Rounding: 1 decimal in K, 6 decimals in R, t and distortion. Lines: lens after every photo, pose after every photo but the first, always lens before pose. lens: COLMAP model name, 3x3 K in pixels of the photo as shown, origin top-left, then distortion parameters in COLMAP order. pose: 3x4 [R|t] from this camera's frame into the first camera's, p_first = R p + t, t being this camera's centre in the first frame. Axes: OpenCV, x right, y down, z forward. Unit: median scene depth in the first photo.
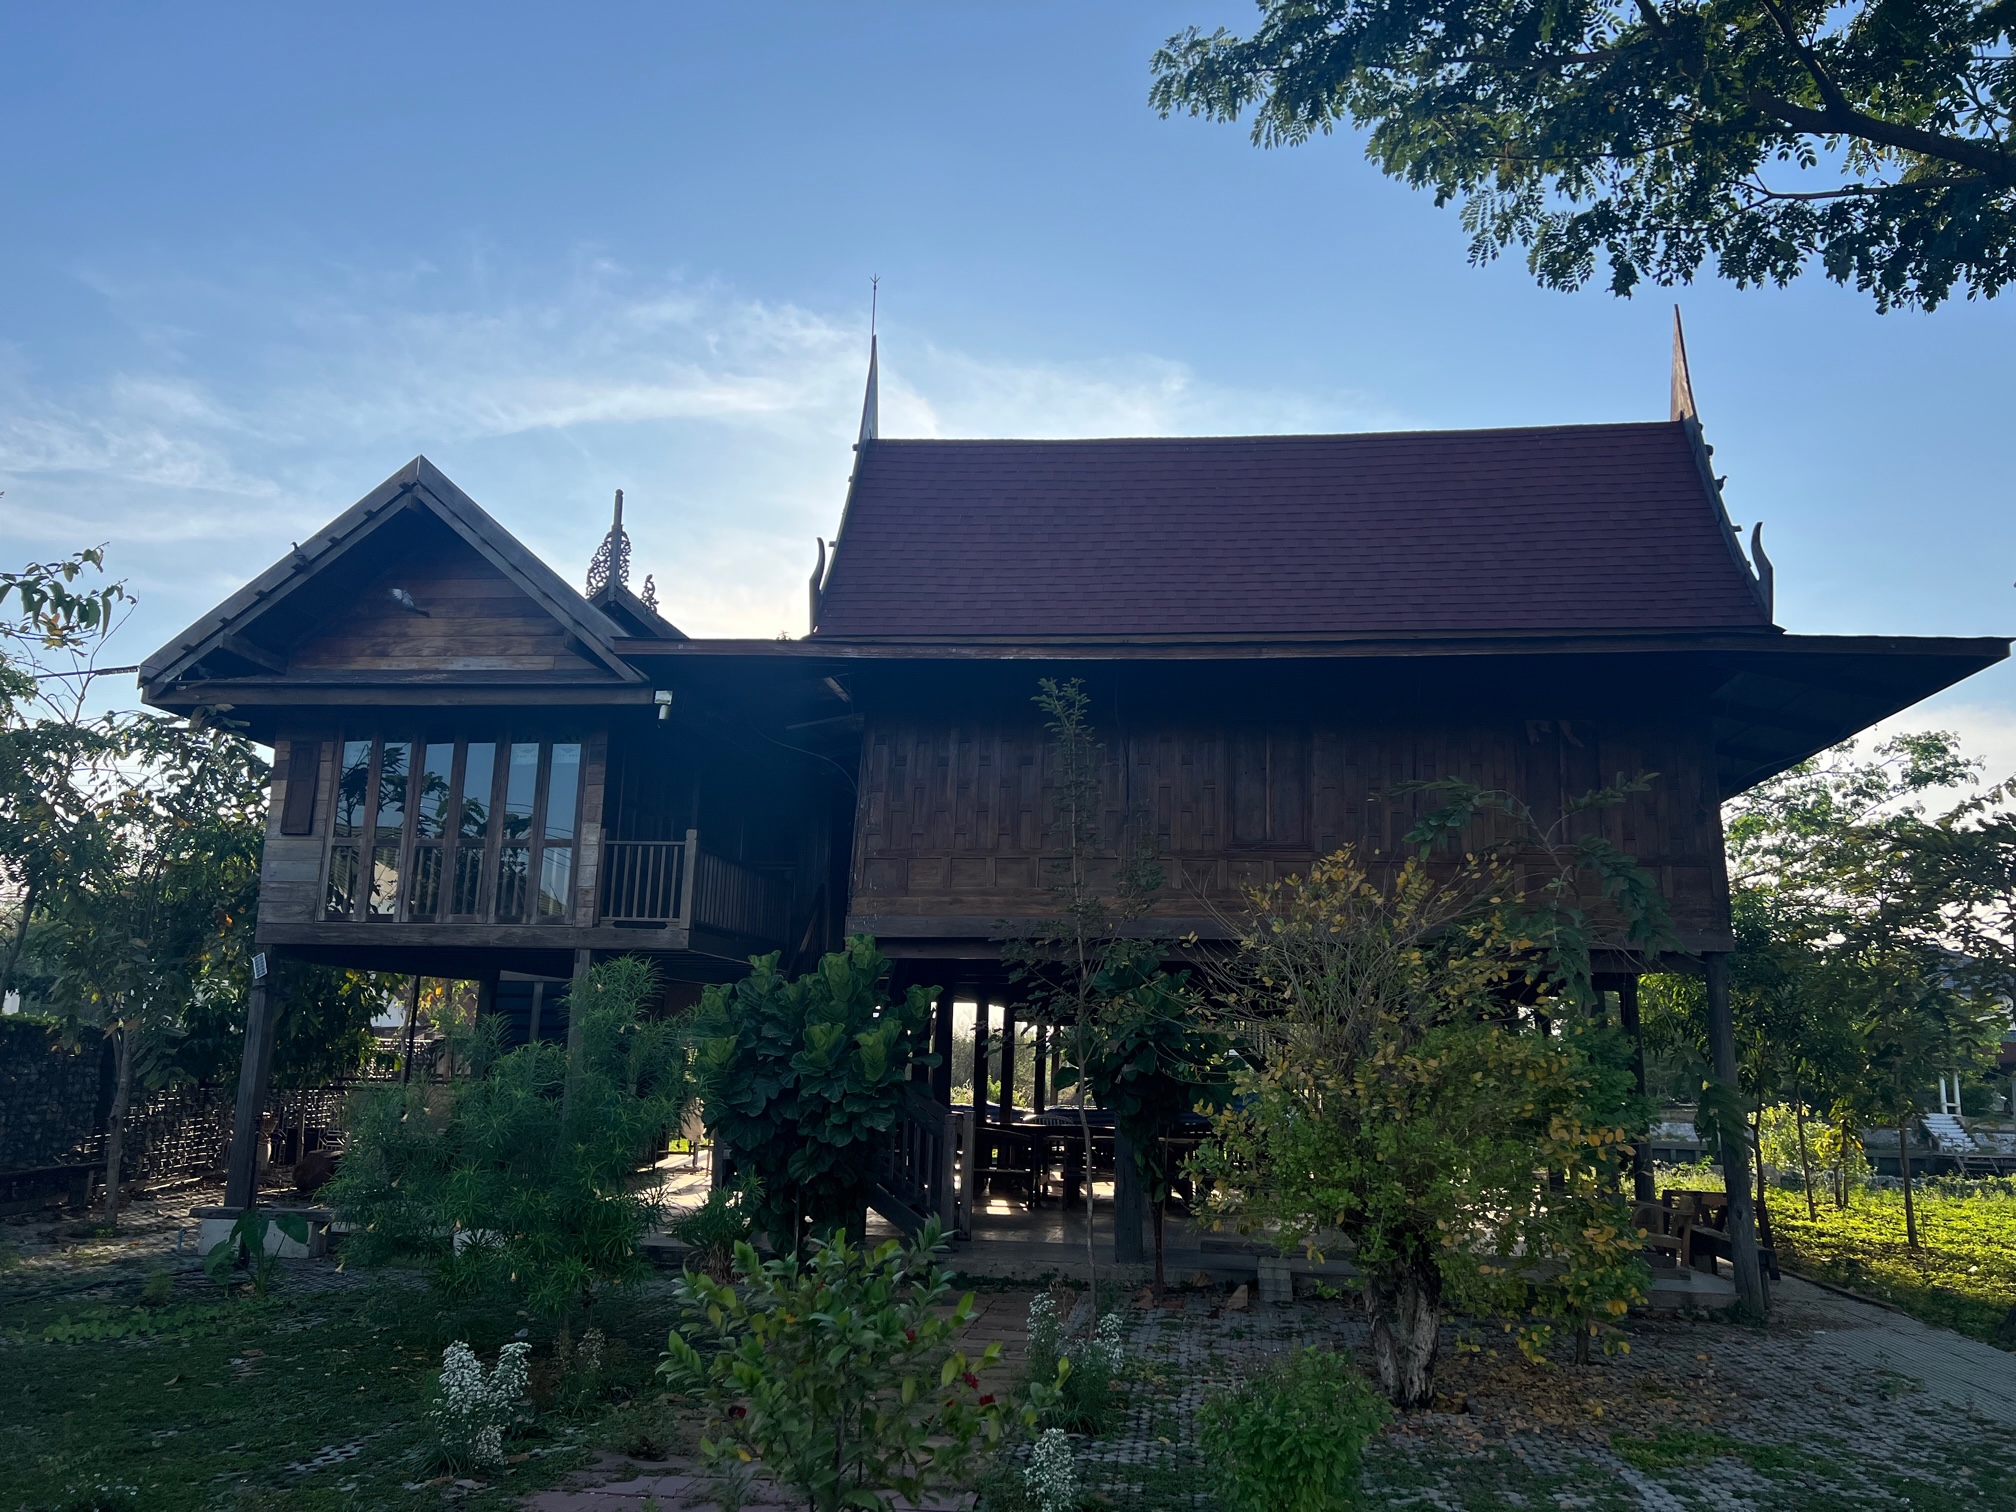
lens RADIAL K [[1495.3, 0, 1001.4], [0, 1495.3, 759.8], [0, 0, 1]] dist [0.030358, -0.027158]
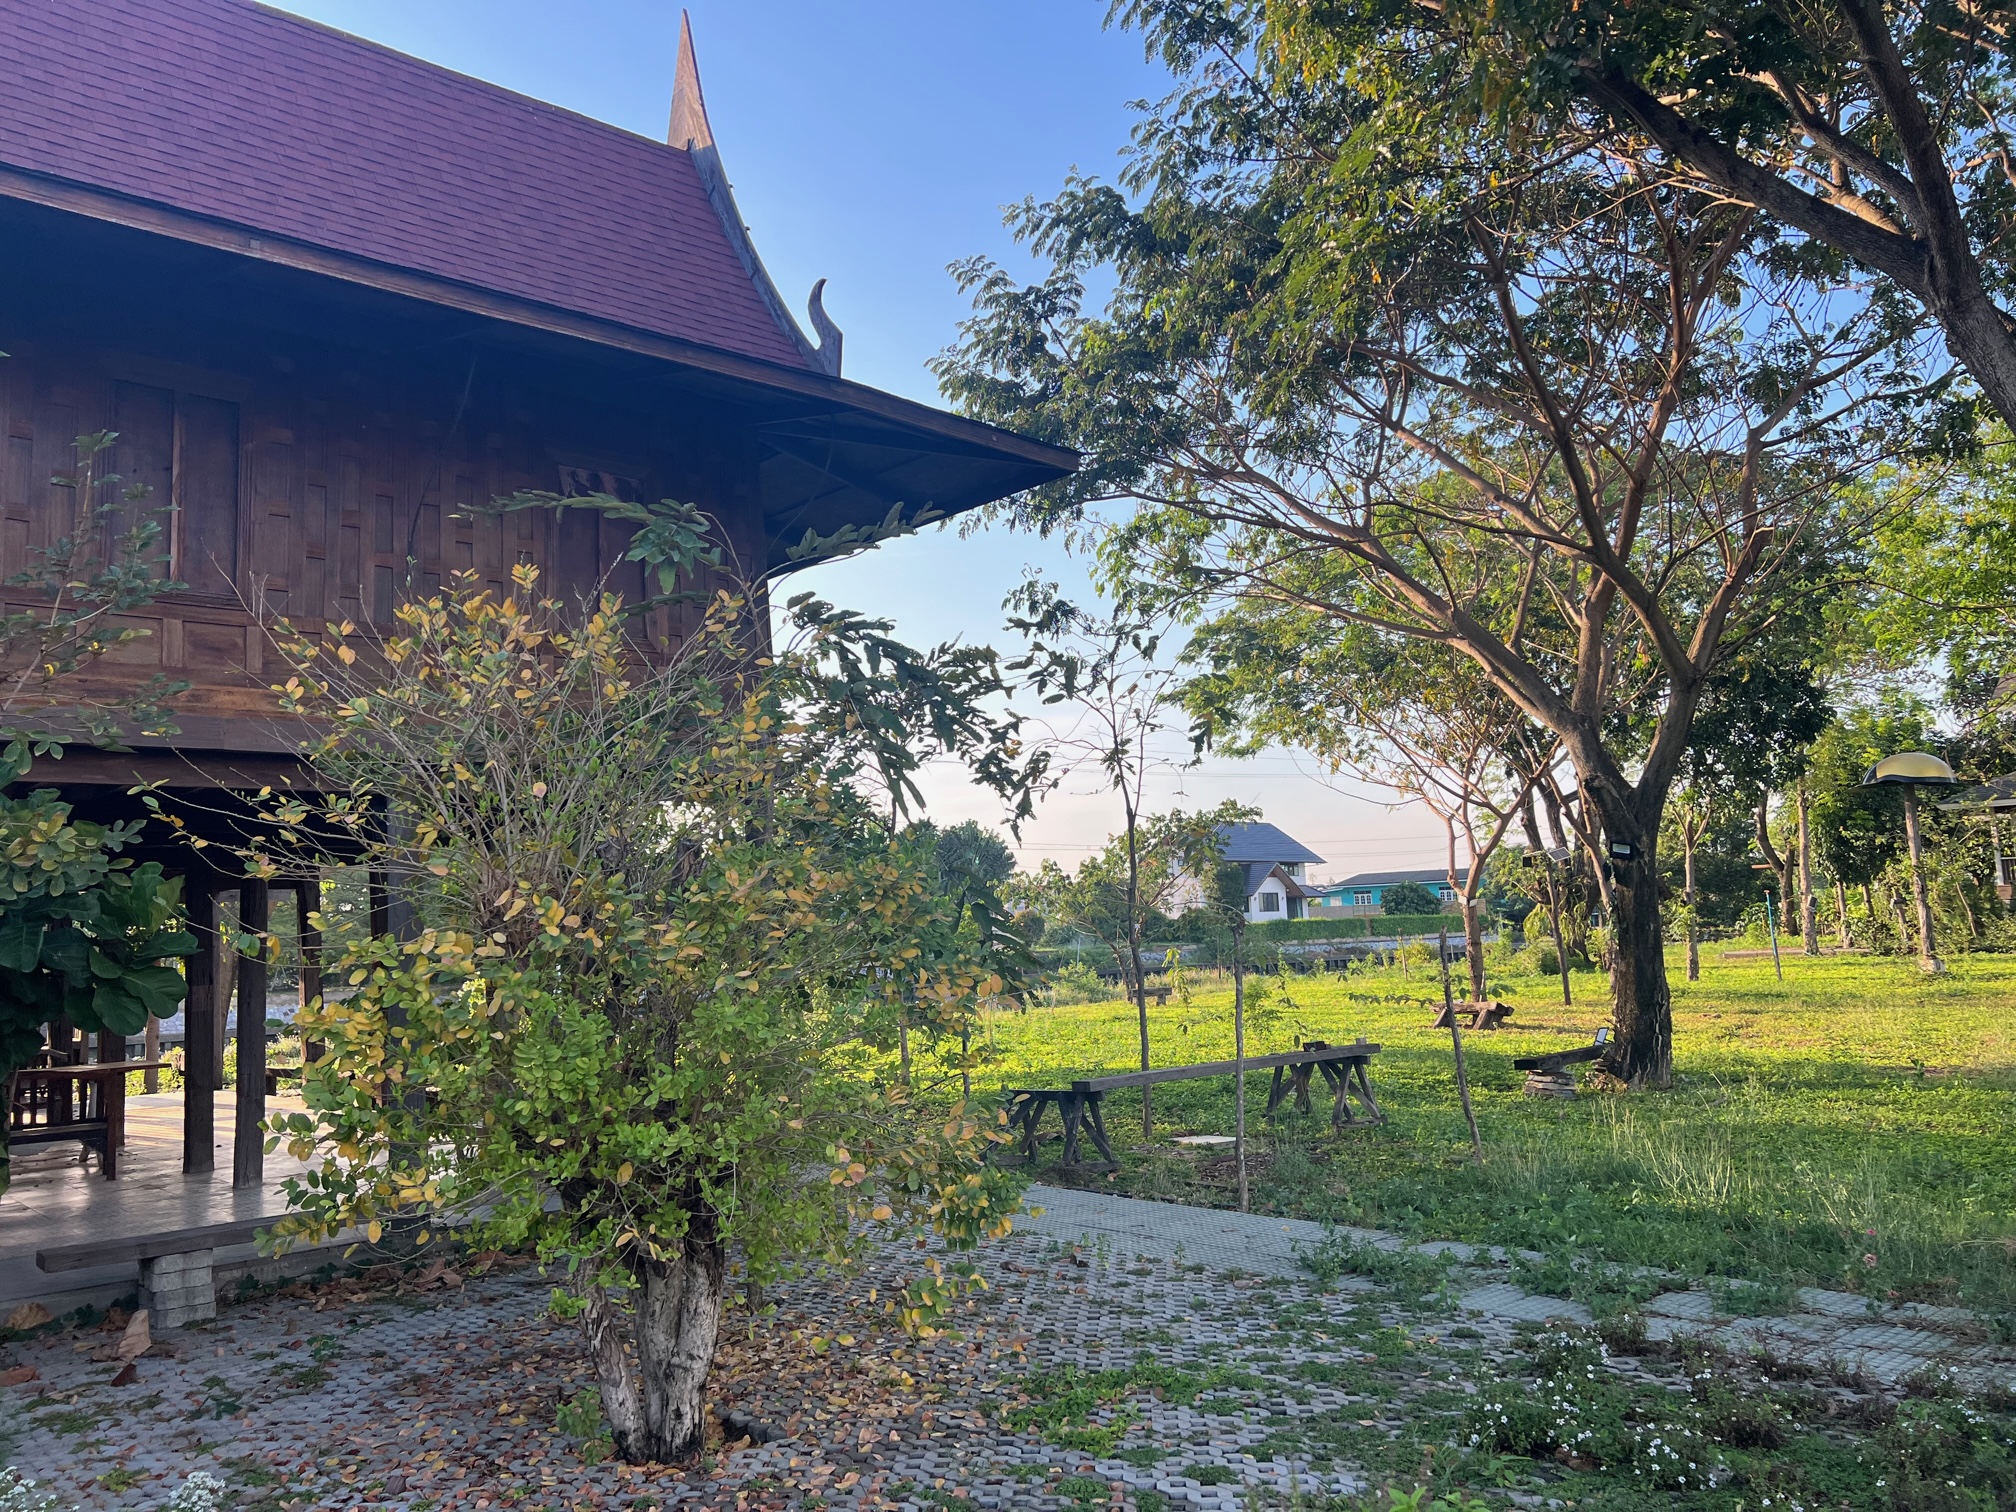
lens RADIAL K [[1495.3, 0, 1001.4], [0, 1495.3, 759.8], [0, 0, 1]] dist [0.030358, -0.027158]
pose [[0.630691, 0.030498, 0.775435, -0.091385], [-0.092736, 0.995029, 0.036291, 0.078415], [-0.770473, -0.094799, 0.630384, 0.375570]]
